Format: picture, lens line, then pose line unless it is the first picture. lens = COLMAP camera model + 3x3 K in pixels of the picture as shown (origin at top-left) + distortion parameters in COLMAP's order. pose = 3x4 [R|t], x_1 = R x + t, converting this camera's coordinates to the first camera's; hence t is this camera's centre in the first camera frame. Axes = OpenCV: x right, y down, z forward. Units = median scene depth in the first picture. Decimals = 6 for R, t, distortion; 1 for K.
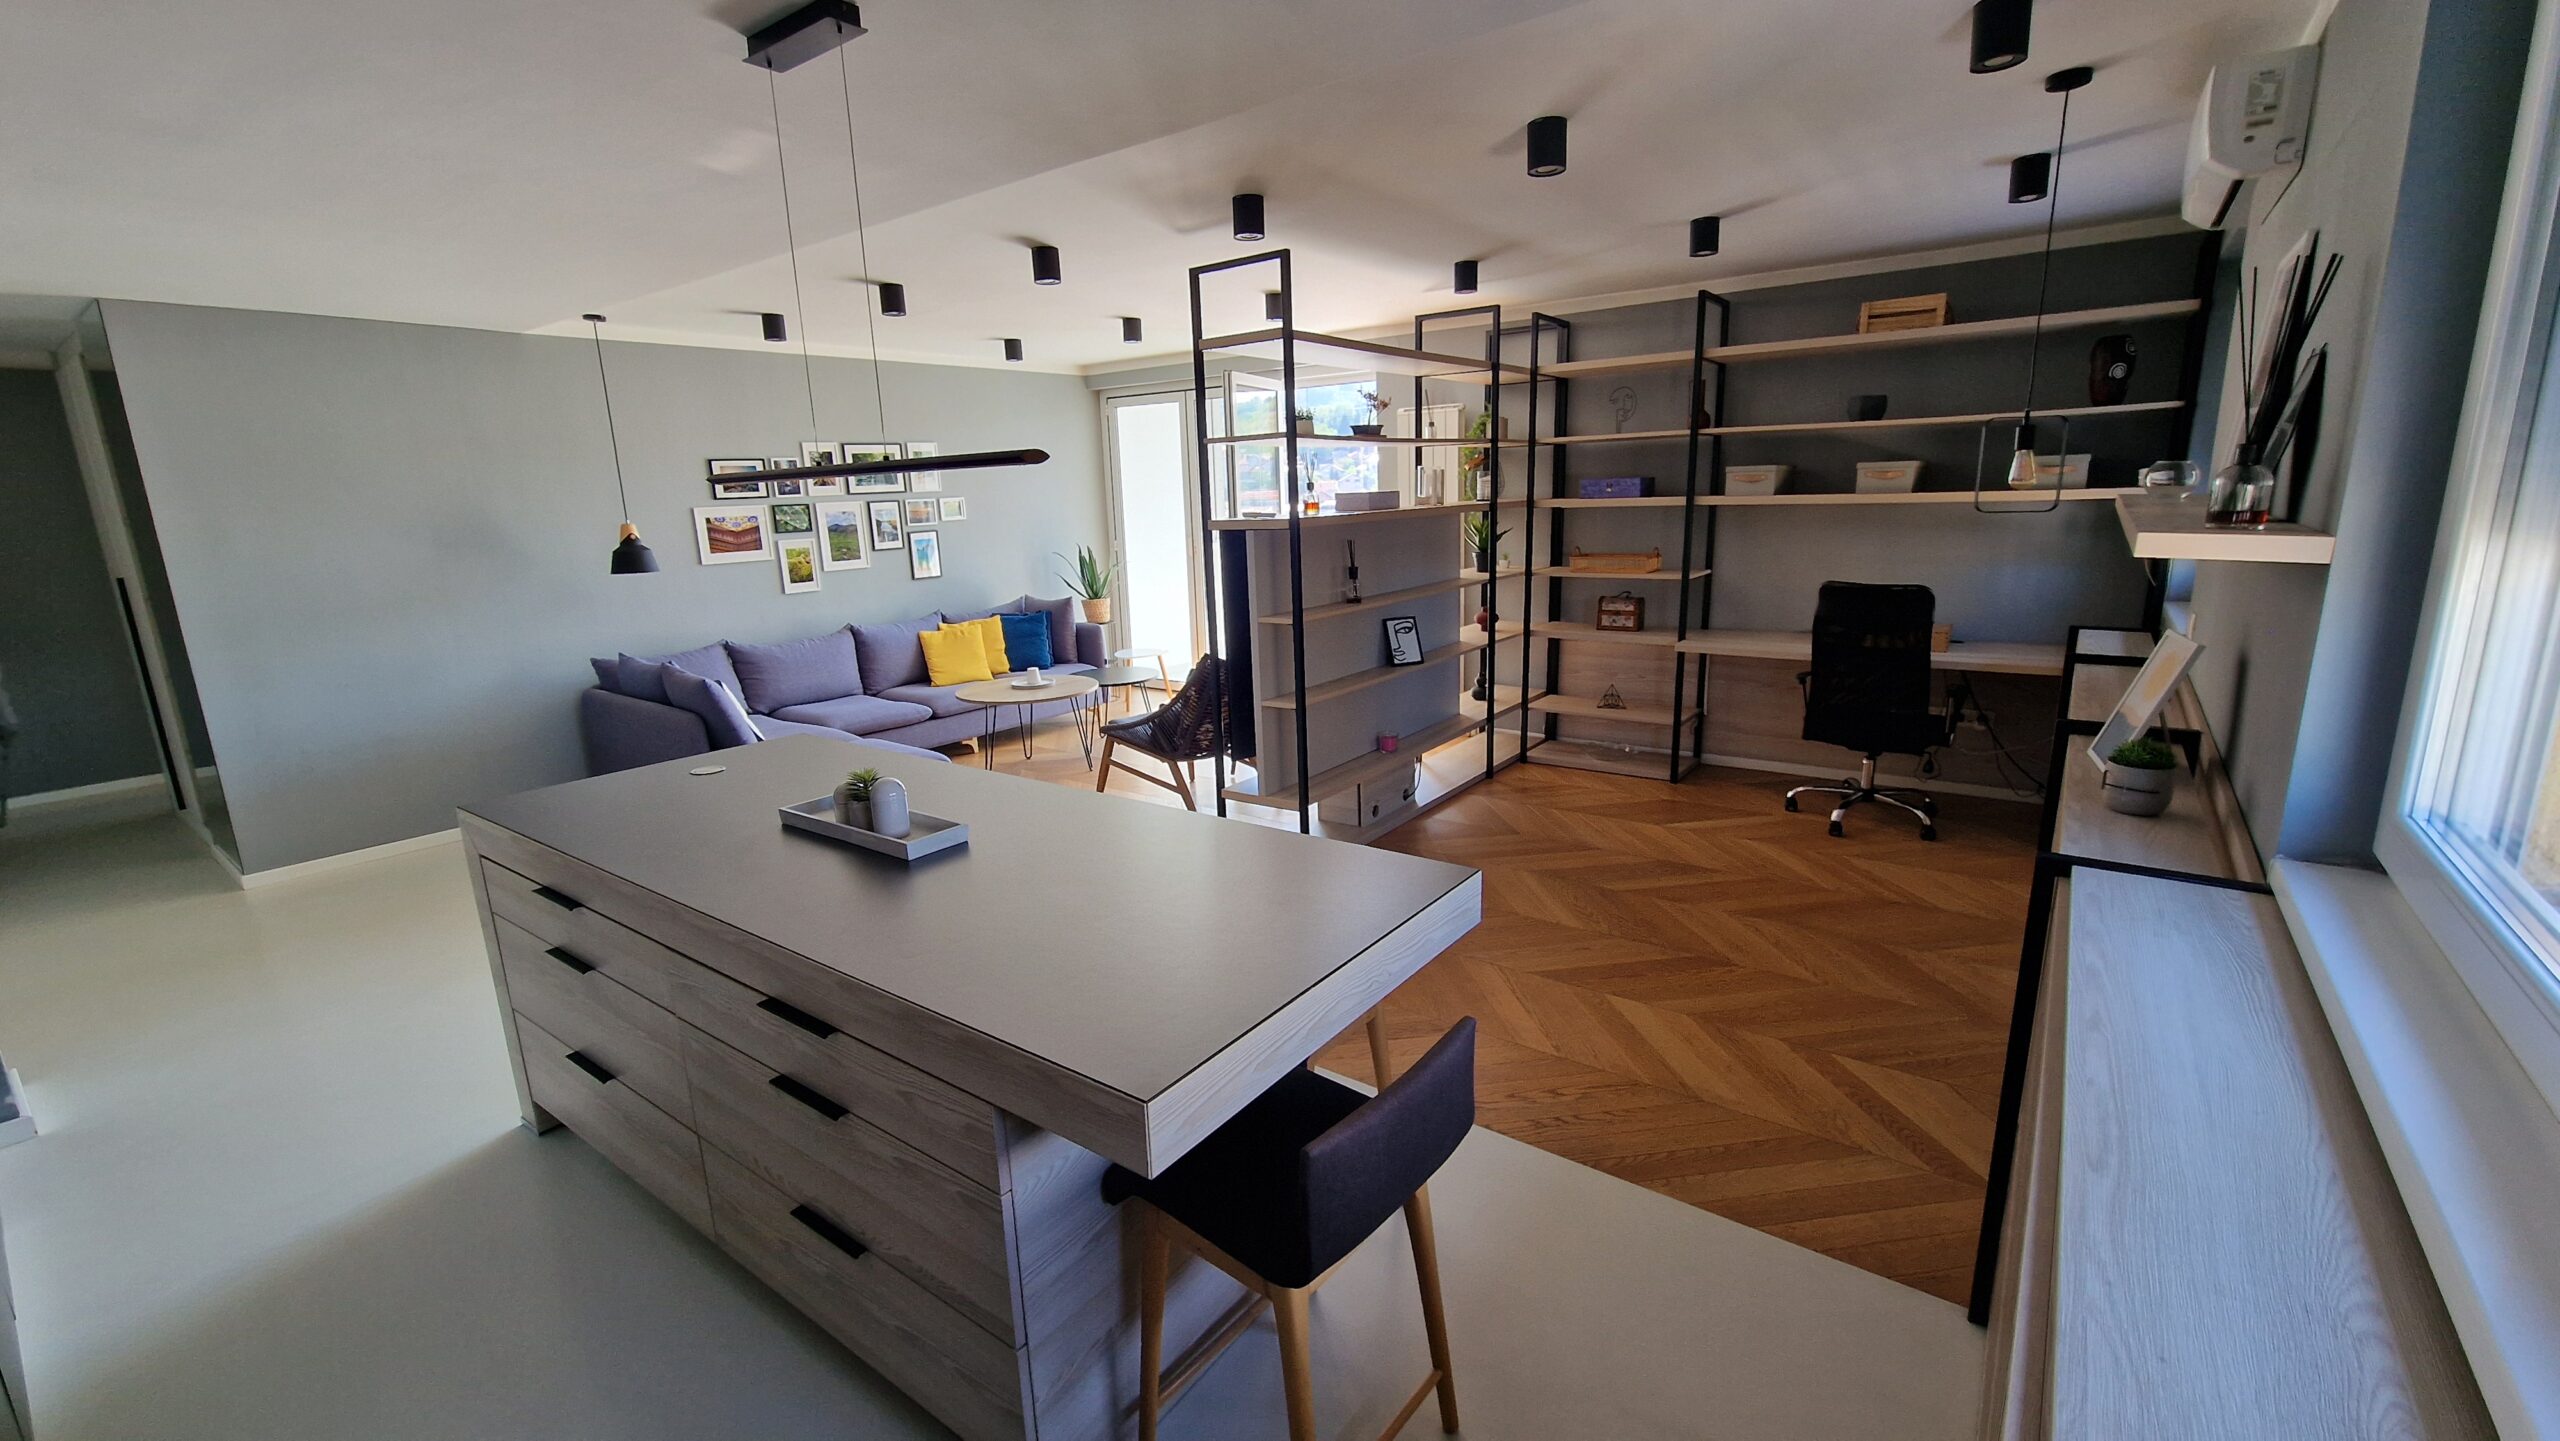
lens RADIAL K [[1058.7, 0, 1276.2], [0, 1058.7, 724.5], [0, 0, 1]] dist [-0.002366, -0.000146]
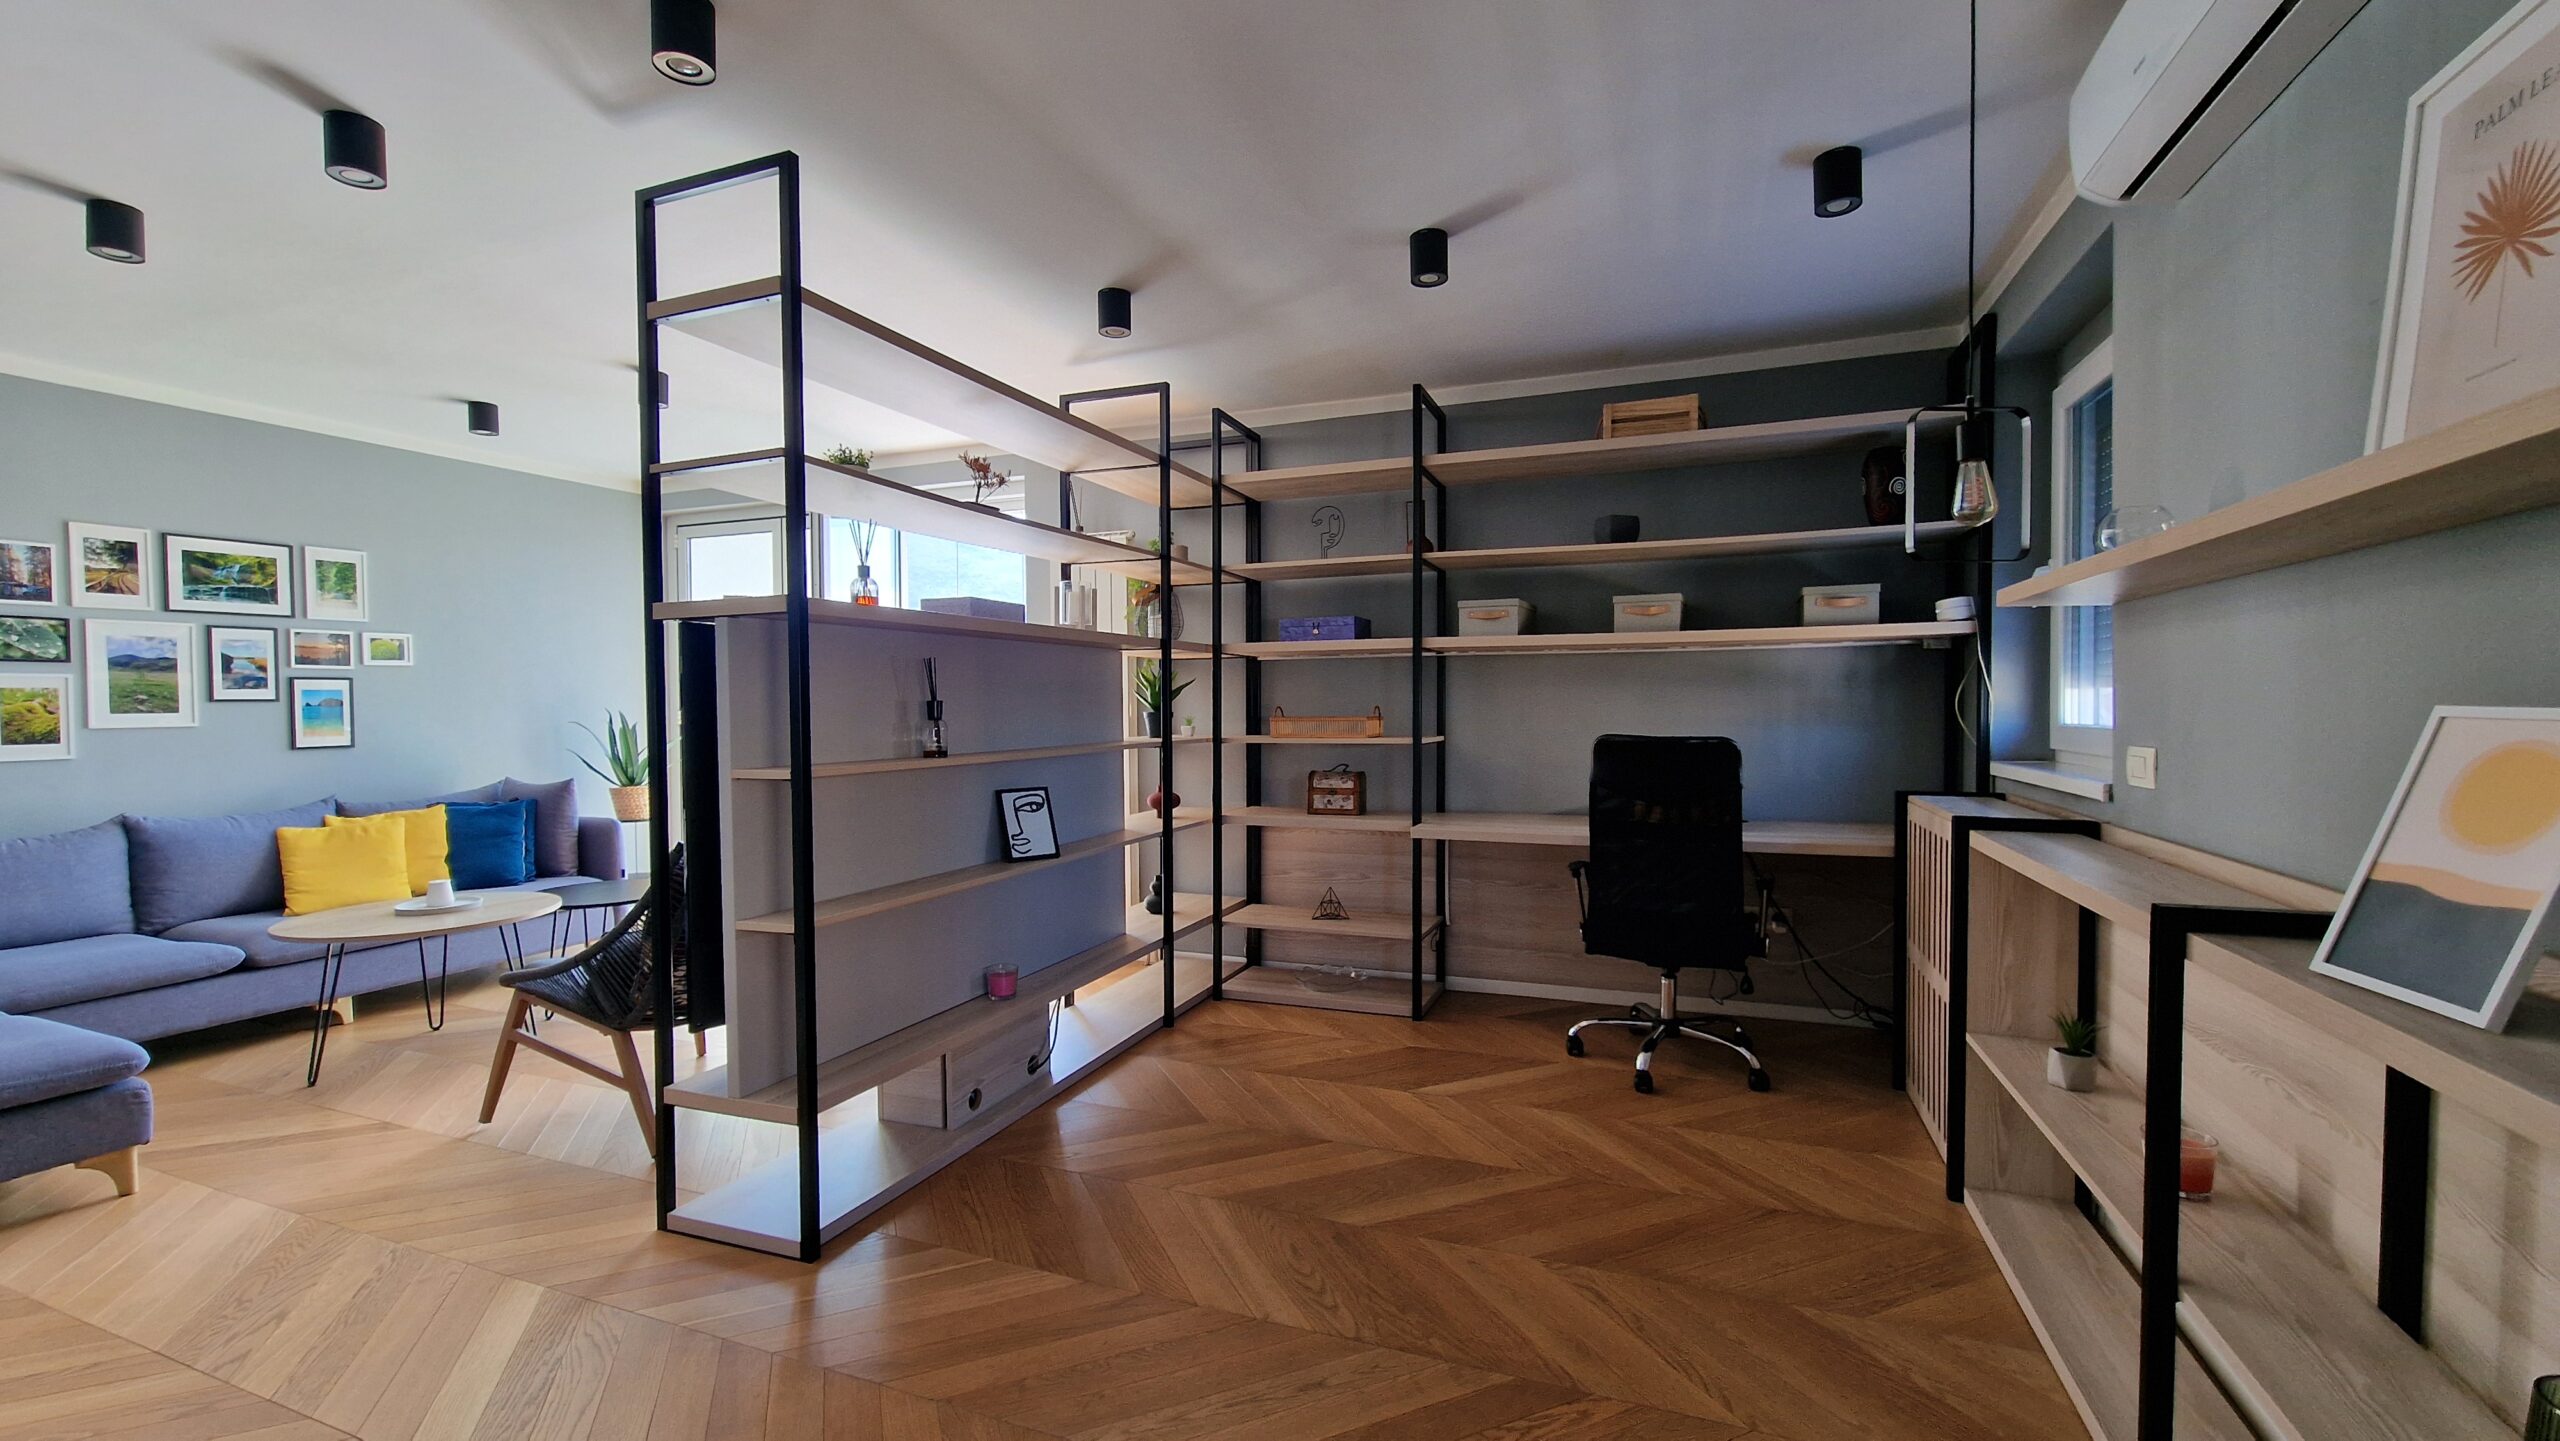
lens RADIAL K [[1058.7, 0, 1275.0], [0, 1058.7, 721.7], [0, 0, 1]] dist [-0.002366, -0.000146]
pose [[0.964647, 0.020344, 0.262757, 0.093918], [0.034940, 0.978343, -0.204022, -0.000913], [-0.261217, 0.205990, 0.943045, 0.324939]]
